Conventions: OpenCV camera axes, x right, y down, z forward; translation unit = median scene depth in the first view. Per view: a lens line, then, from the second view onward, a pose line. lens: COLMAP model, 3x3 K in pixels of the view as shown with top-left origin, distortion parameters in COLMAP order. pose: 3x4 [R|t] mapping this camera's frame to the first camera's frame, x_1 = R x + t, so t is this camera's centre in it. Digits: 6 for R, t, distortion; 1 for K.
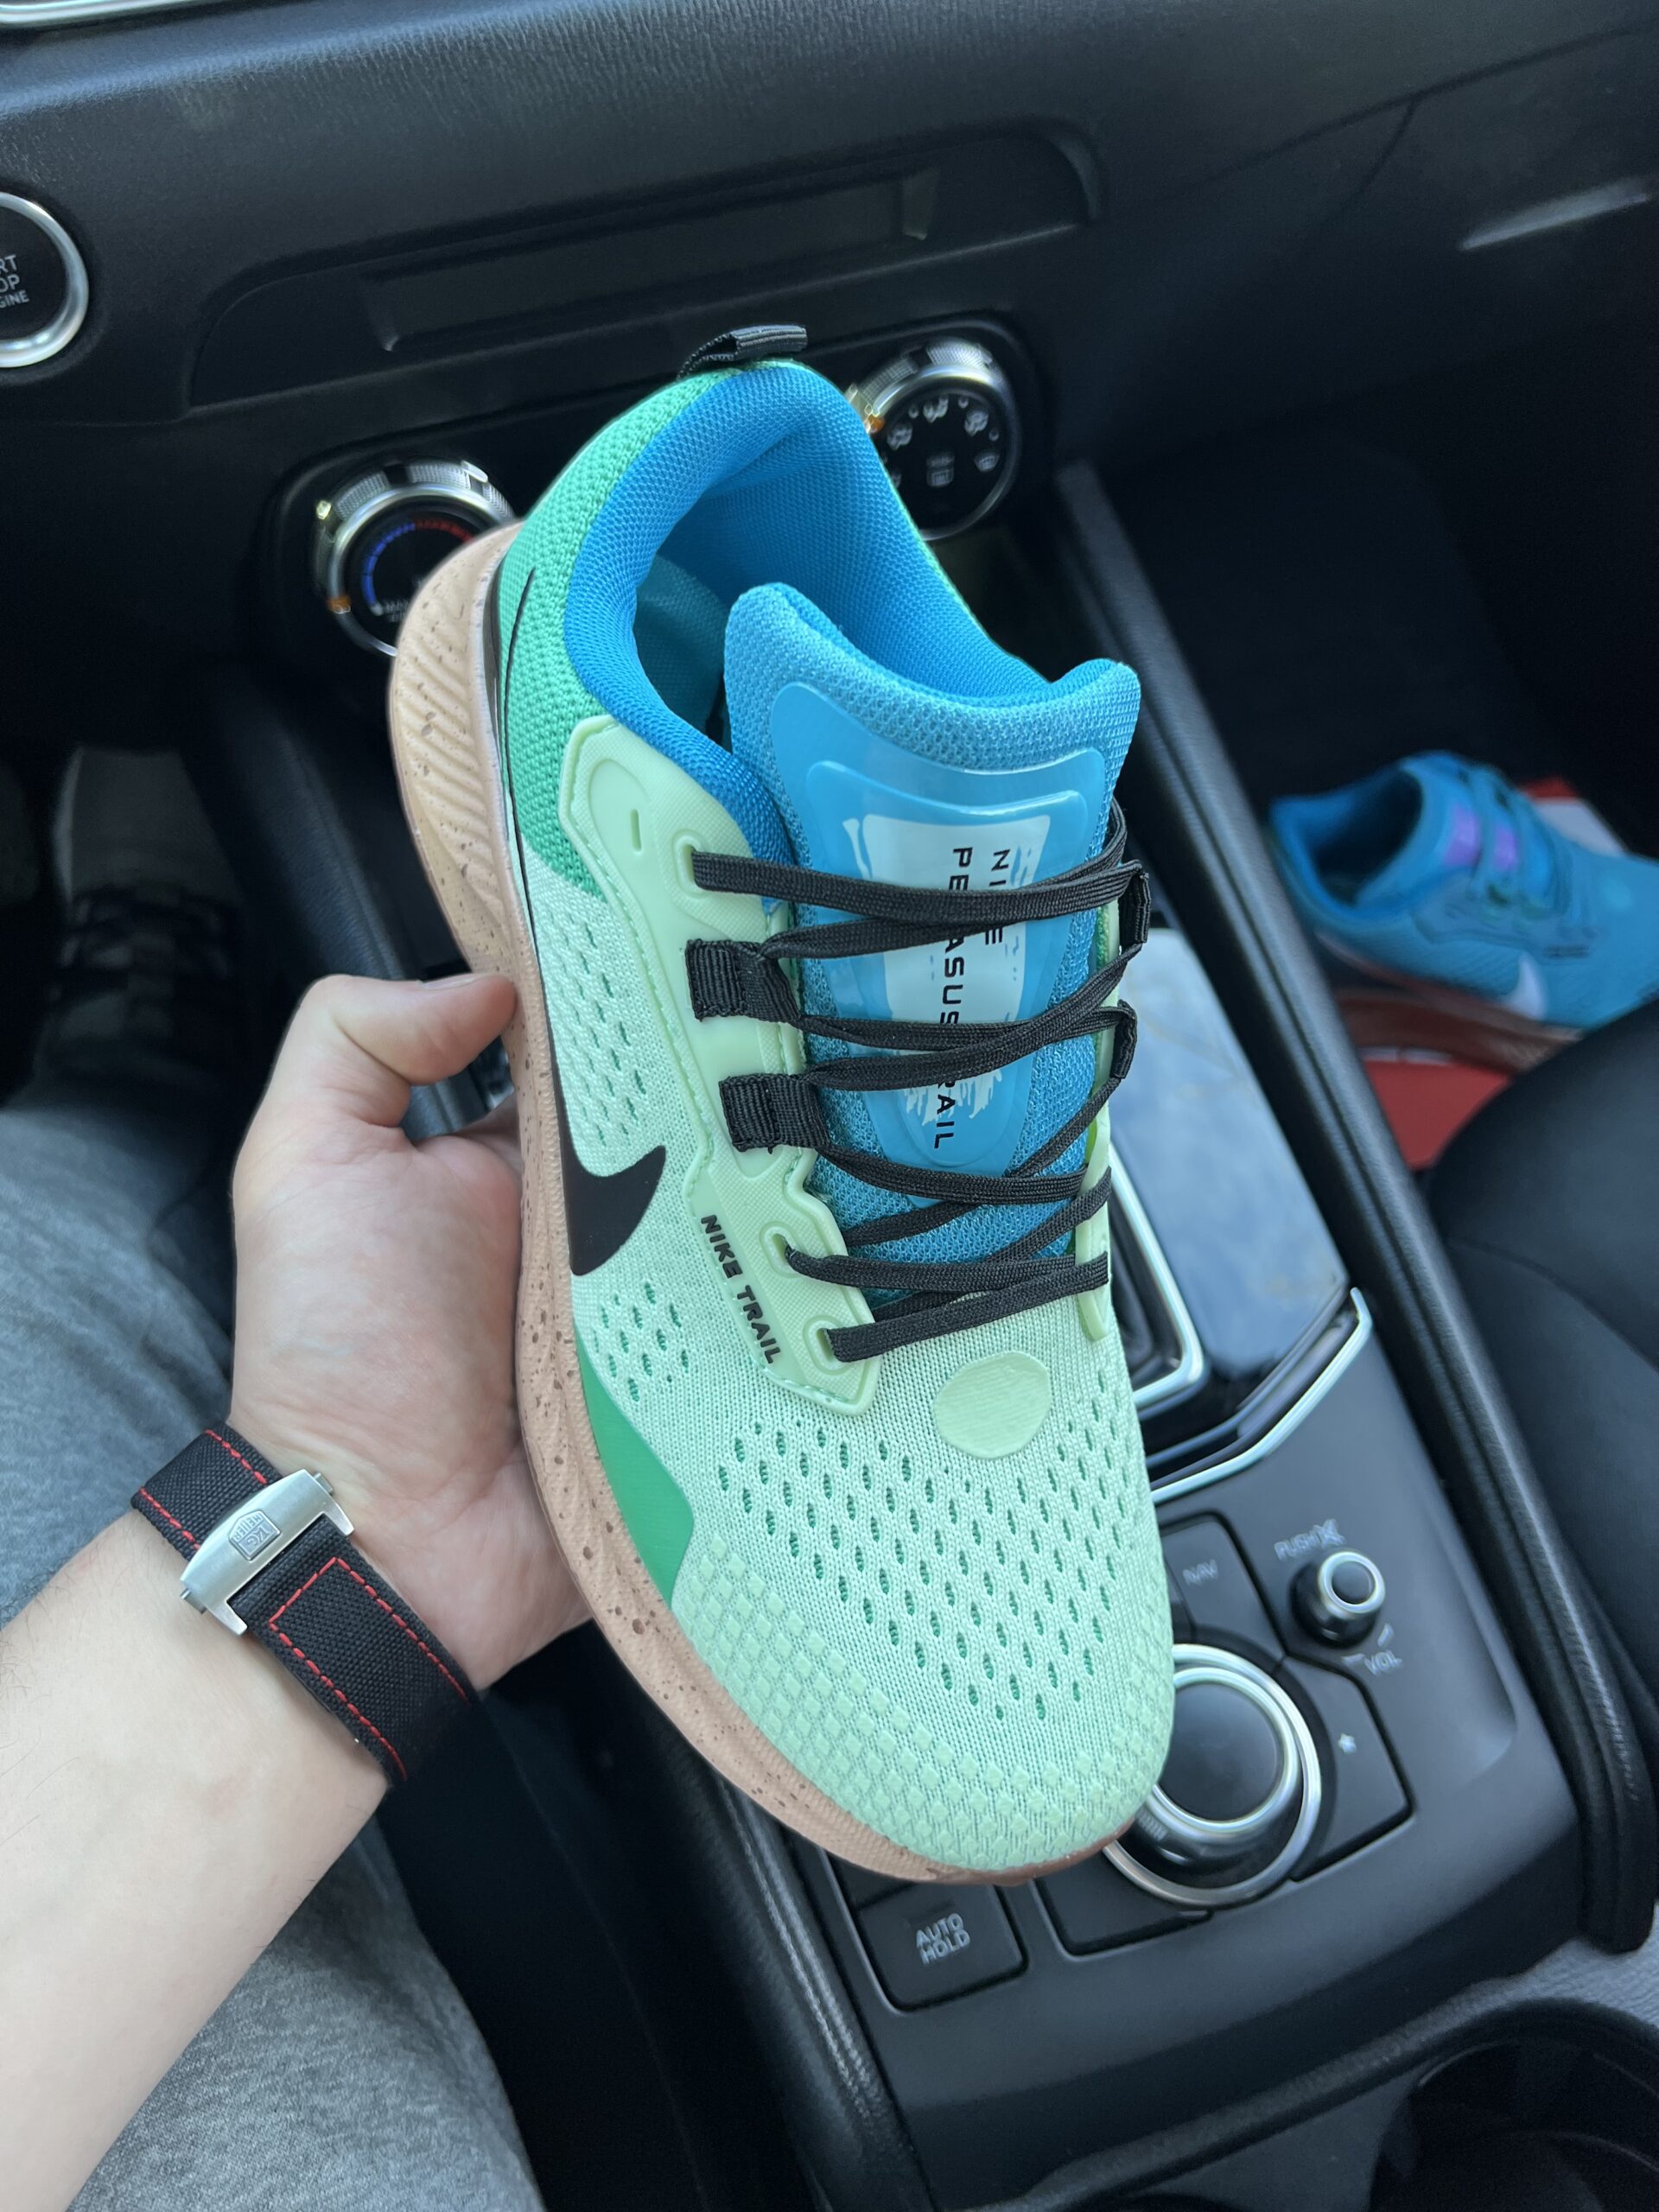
lens RADIAL K [[1759.0, 0, 841.7], [0, 1759.0, 1105.0], [0, 0, 1]] dist [-0.005707, -0.003288]
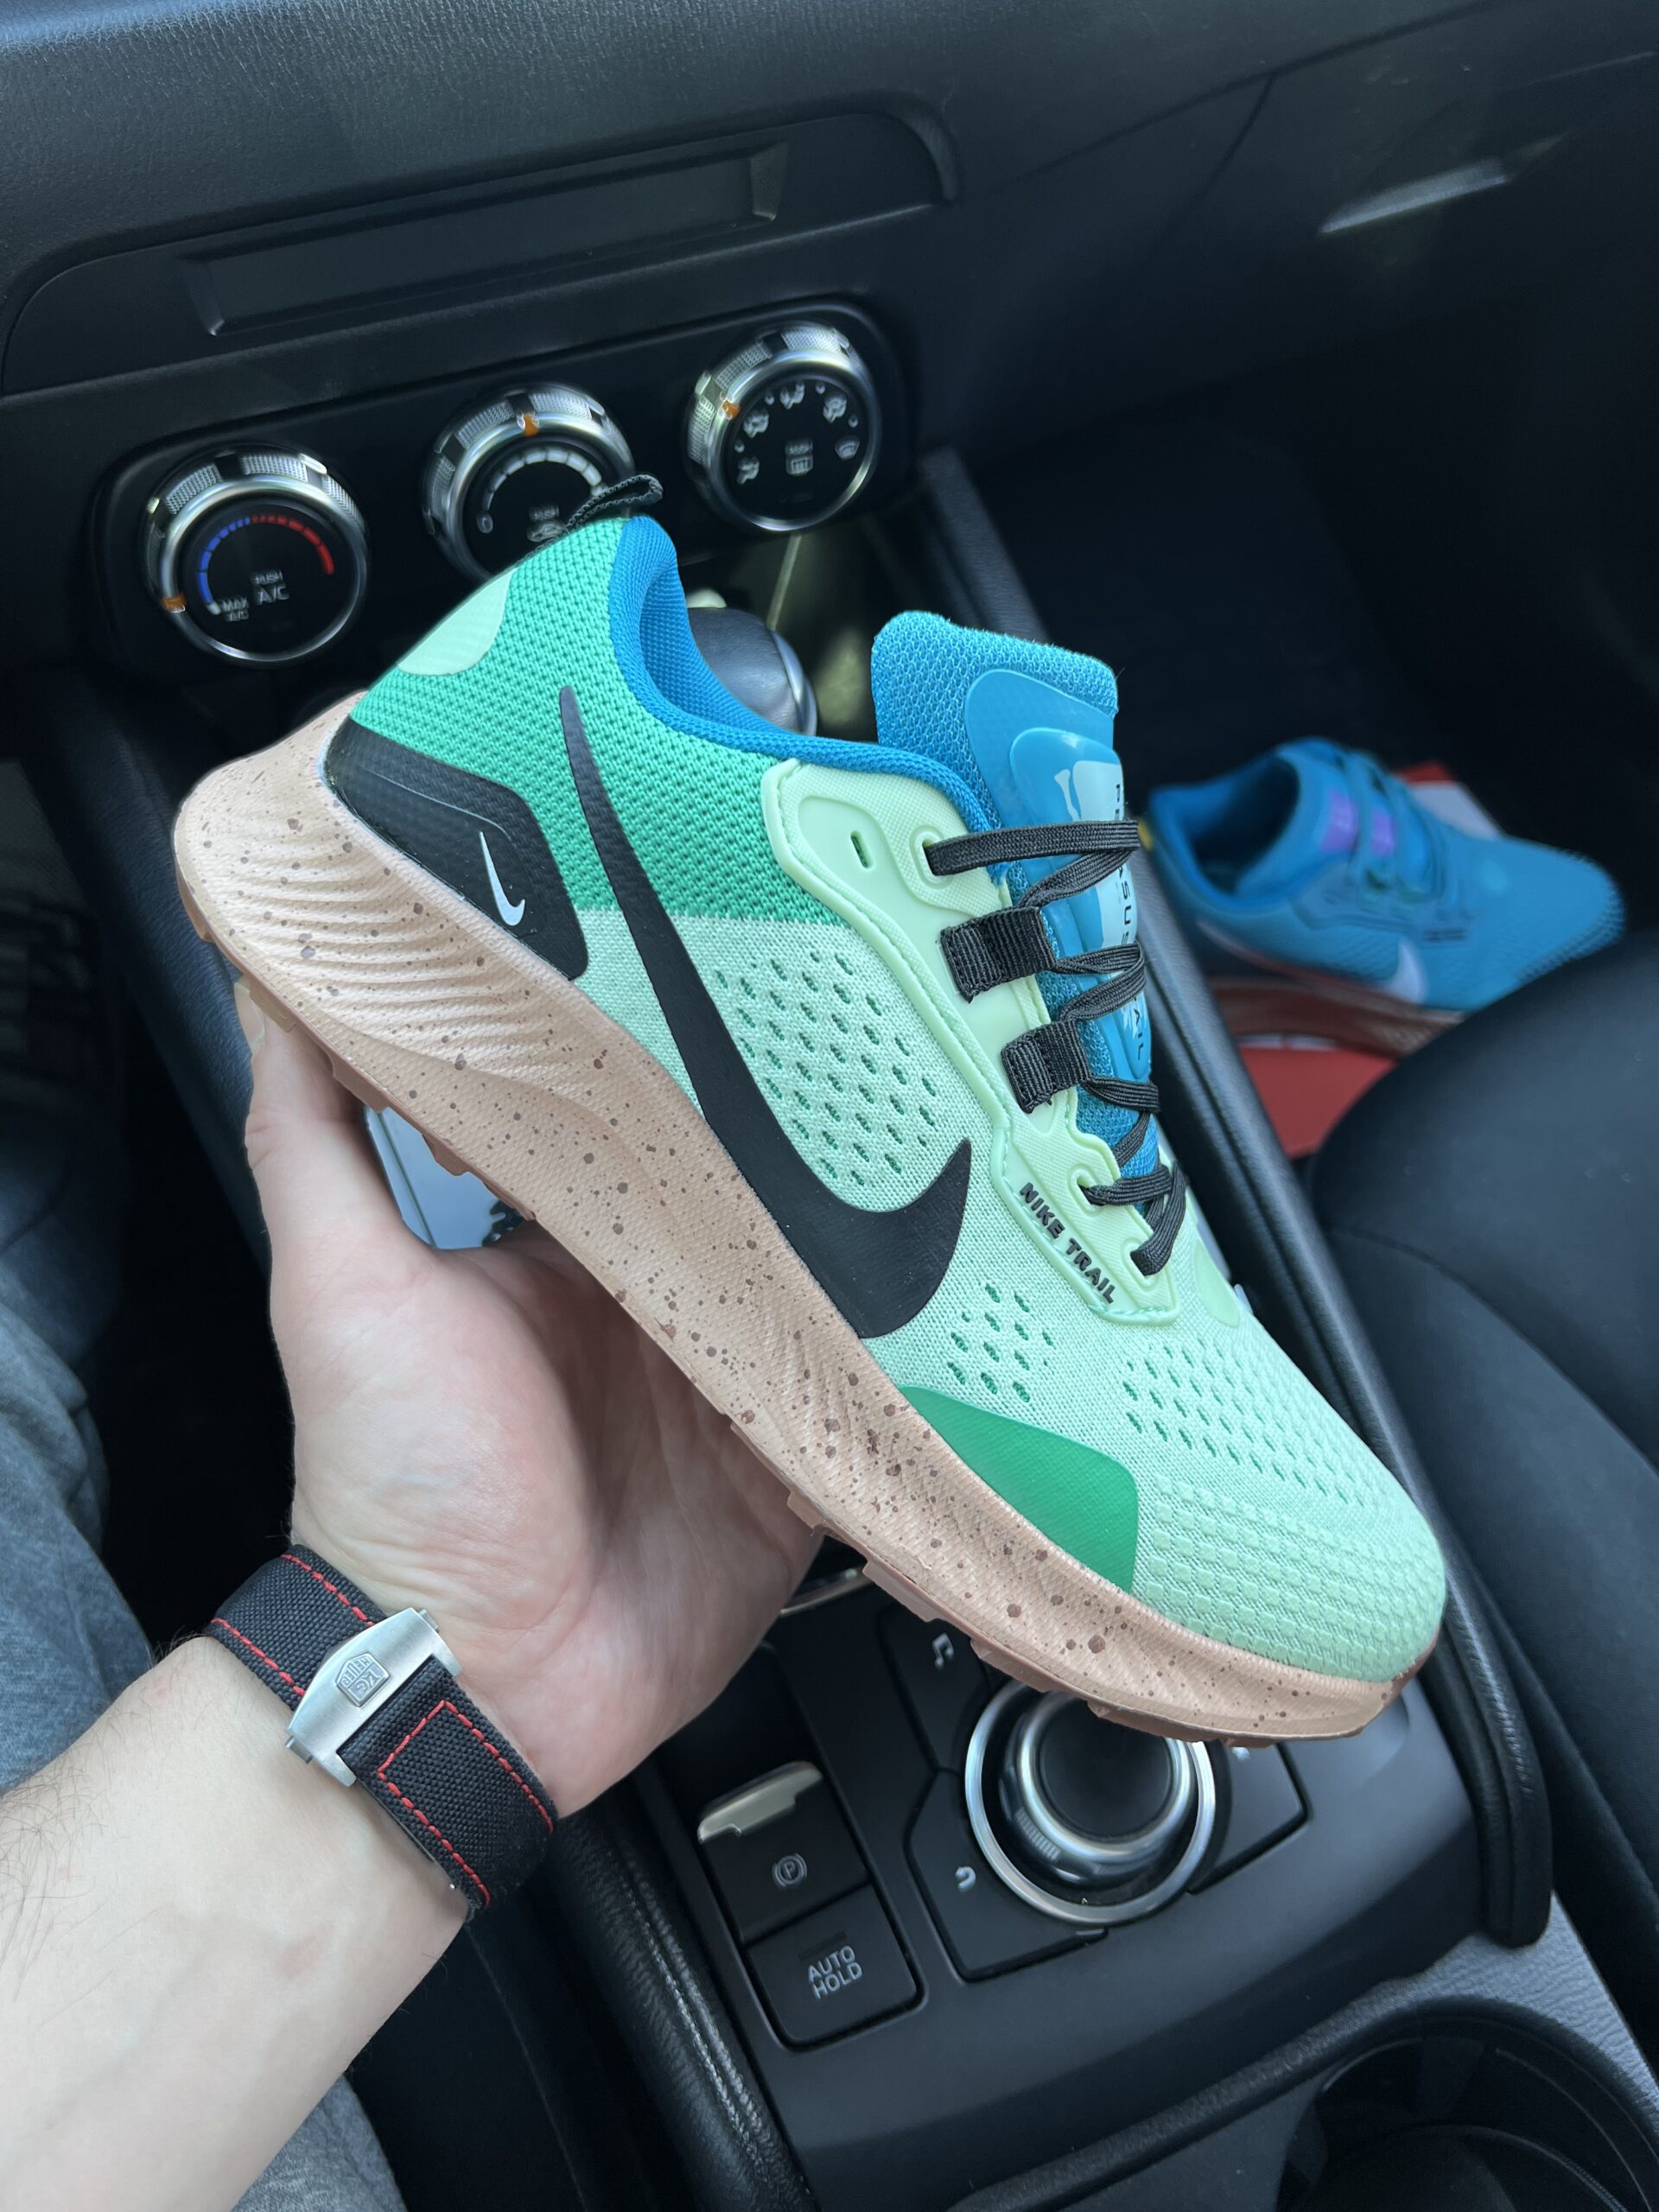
lens RADIAL K [[1759.0, 0, 841.7], [0, 1759.0, 1105.0], [0, 0, 1]] dist [-0.005707, -0.003288]
pose [[0.998071, -0.027452, 0.055682, 0.018713], [0.027253, 0.999619, 0.004341, -0.007501], [-0.055780, -0.002815, 0.998439, 0.029994]]
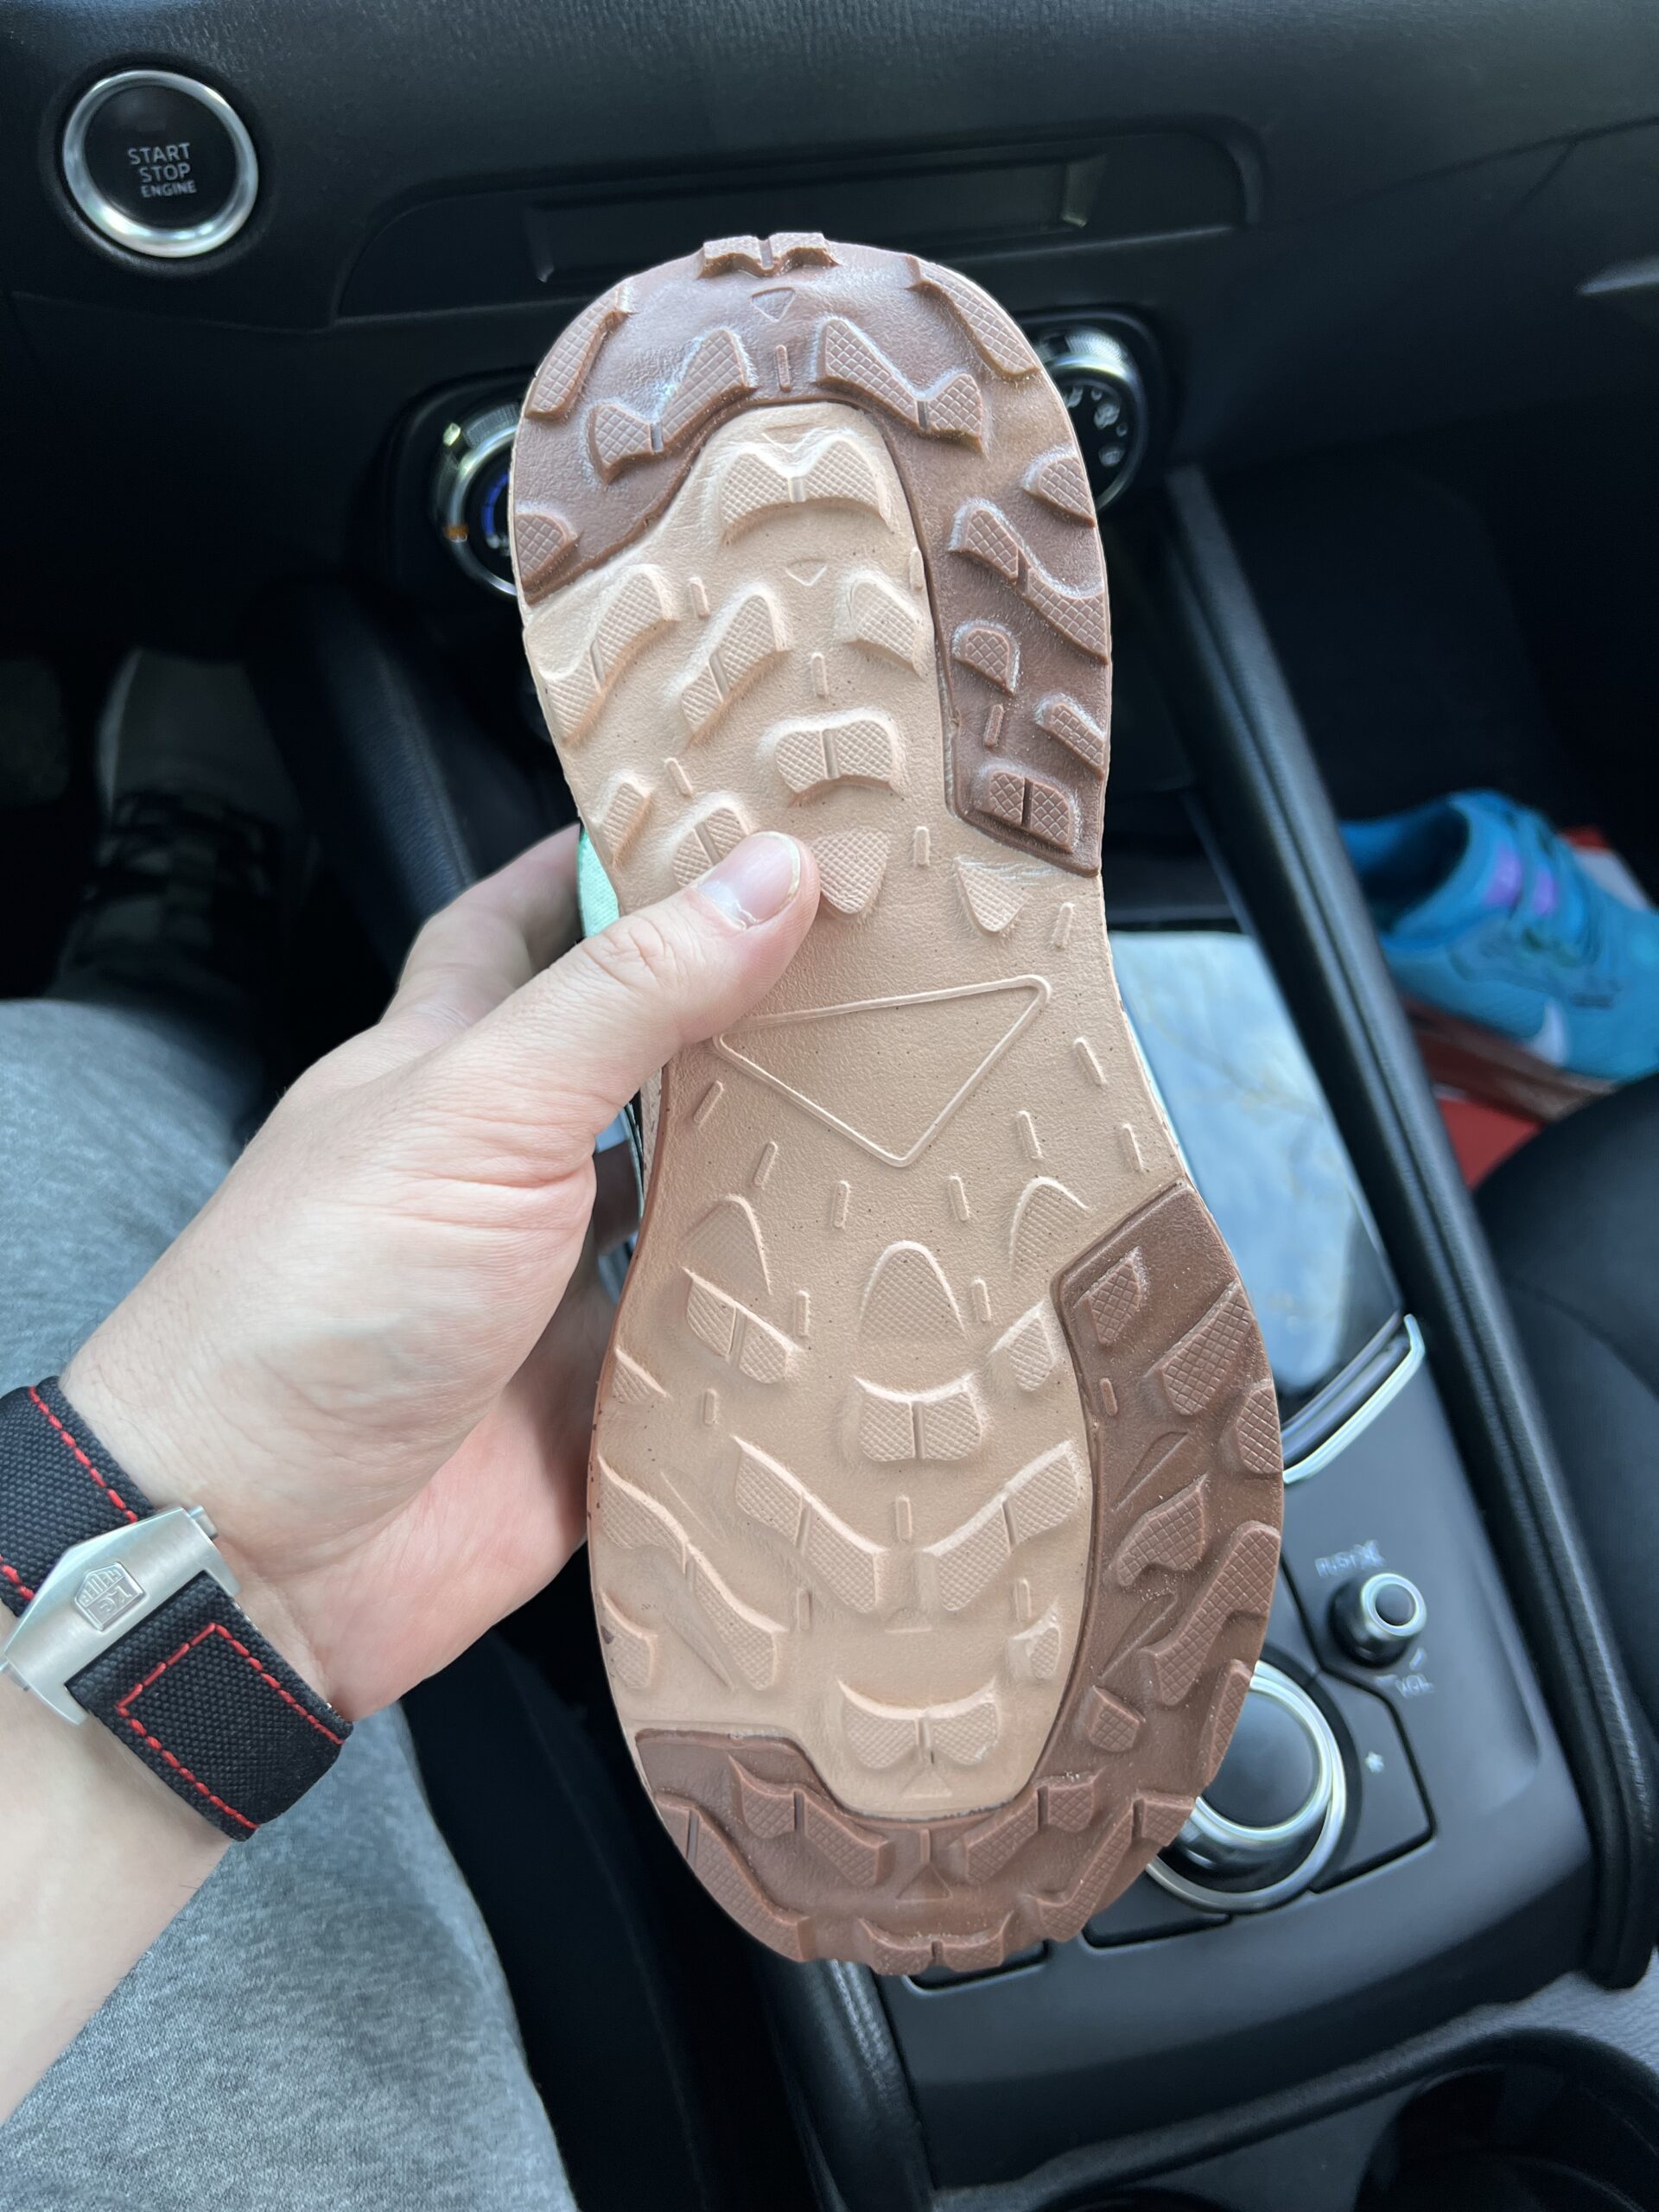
lens RADIAL K [[1765.6, 0, 829.5], [0, 1765.6, 1106.0], [0, 0, 1]] dist [-0.000177, -0.013929]
pose [[0.995142, 0.095403, 0.024322, -0.080585], [-0.095676, 0.995359, 0.010312, 0.007115], [-0.023225, -0.012589, 0.999651, -0.001791]]
